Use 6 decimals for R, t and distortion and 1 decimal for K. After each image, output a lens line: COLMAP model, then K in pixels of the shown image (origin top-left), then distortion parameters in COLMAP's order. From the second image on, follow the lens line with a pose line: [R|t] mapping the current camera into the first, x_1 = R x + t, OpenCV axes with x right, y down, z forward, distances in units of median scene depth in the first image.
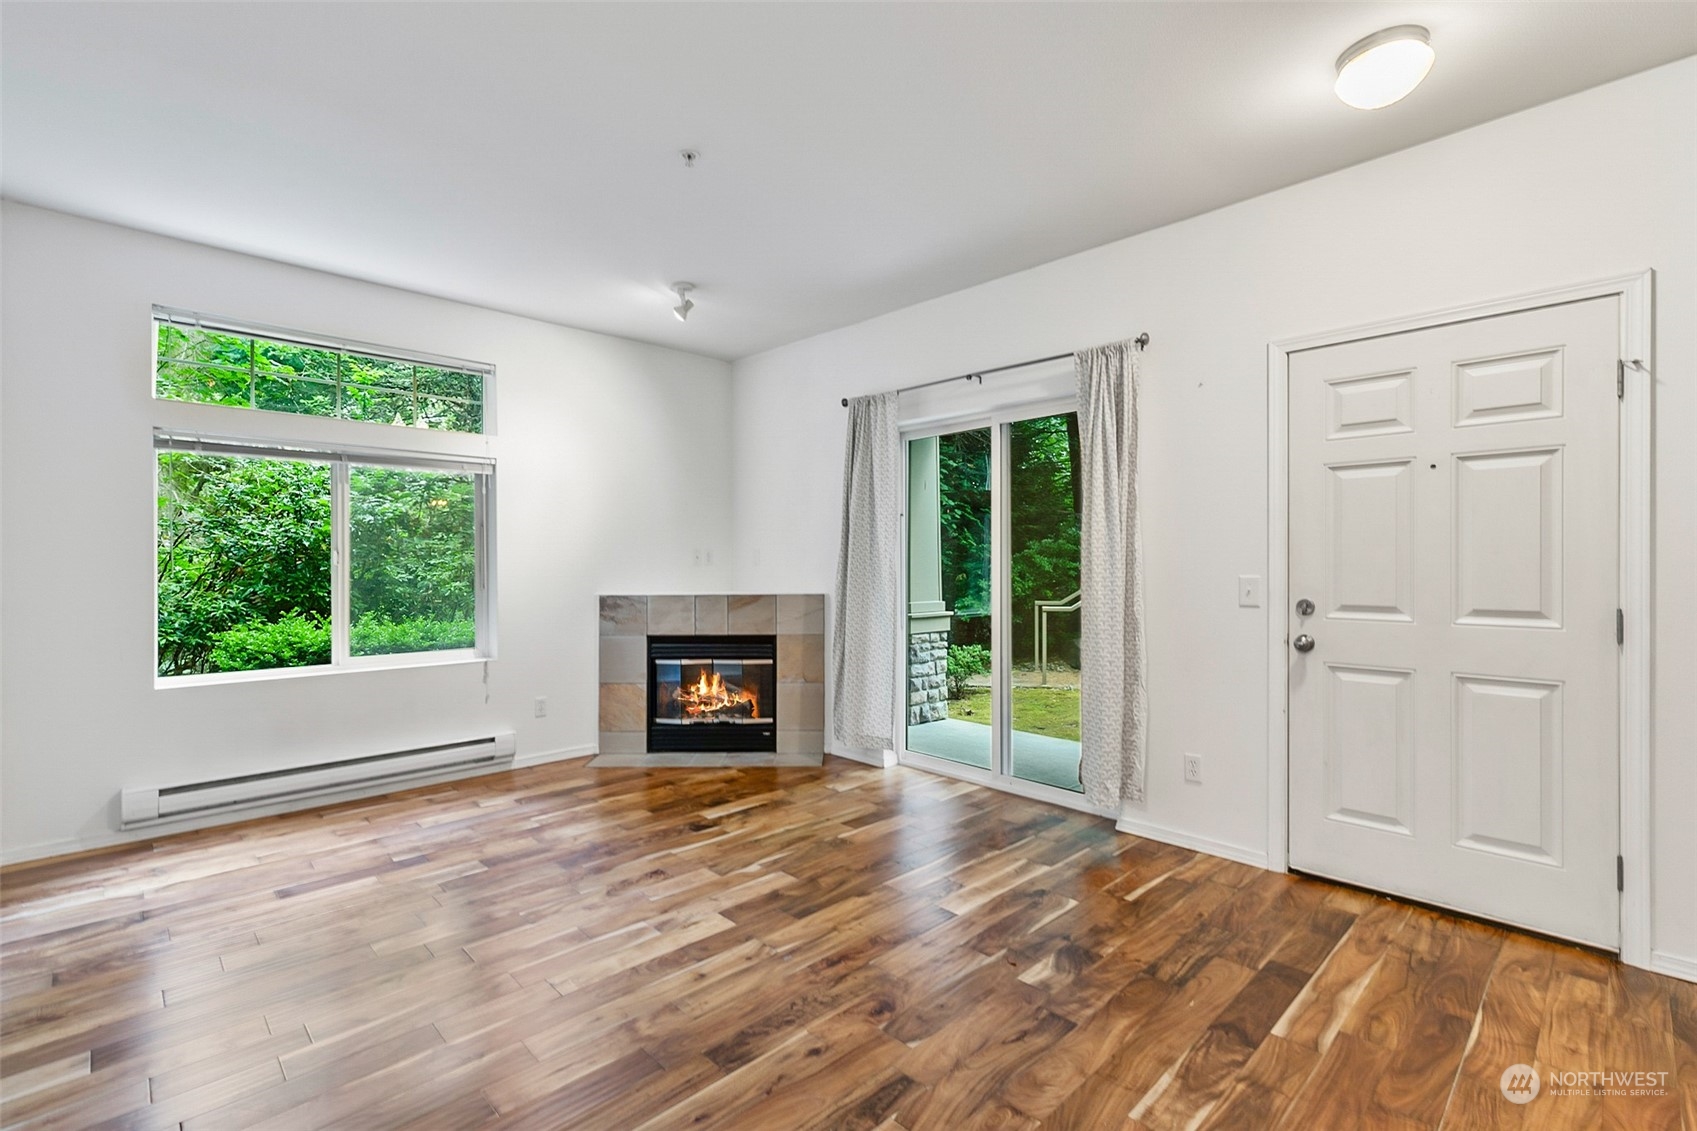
lens RADIAL K [[761.0, 0, 849.6], [0, 761.0, 558.4], [0, 0, 1]] dist [0.010970, -0.002252]
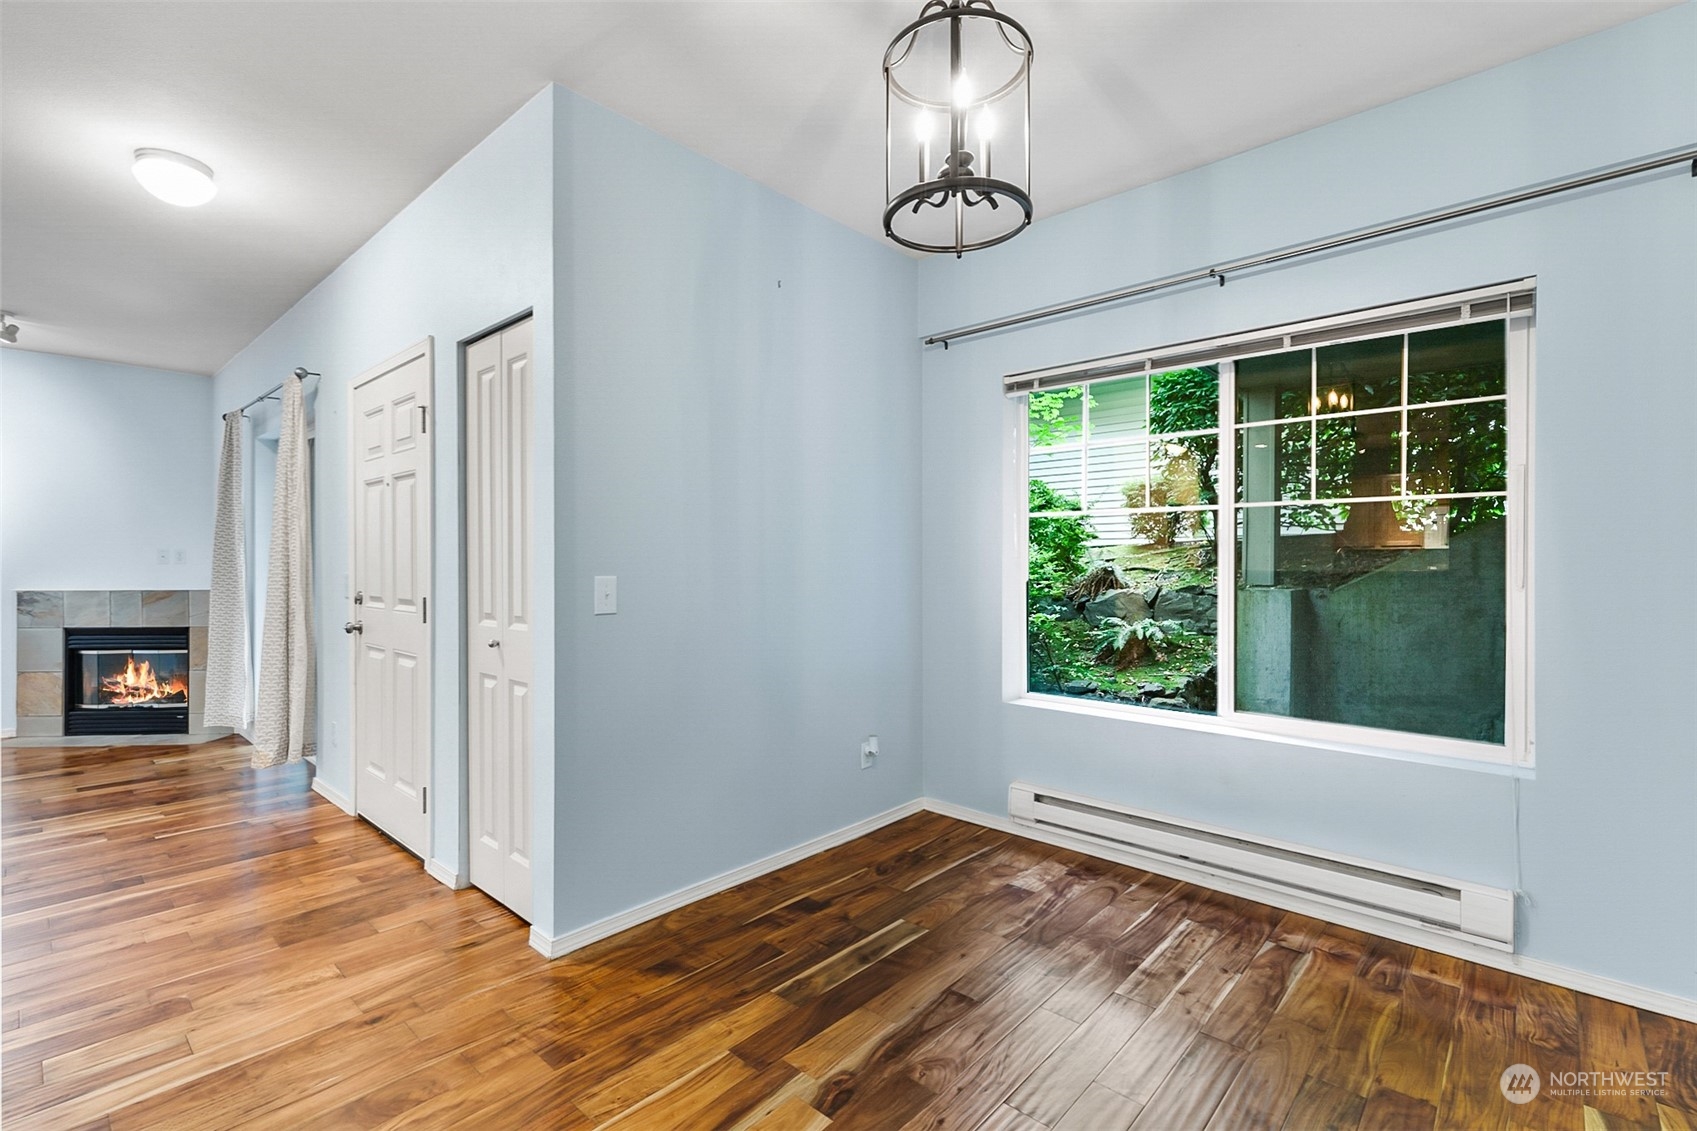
lens RADIAL K [[761.0, 0, 848.1], [0, 761.0, 566.7], [0, 0, 1]] dist [0.010970, -0.002252]
pose [[0.998498, 0.001017, 0.054778, 0.909368], [-0.001700, 0.999921, 0.012433, -0.002669], [-0.054761, -0.012508, 0.998421, -0.180815]]
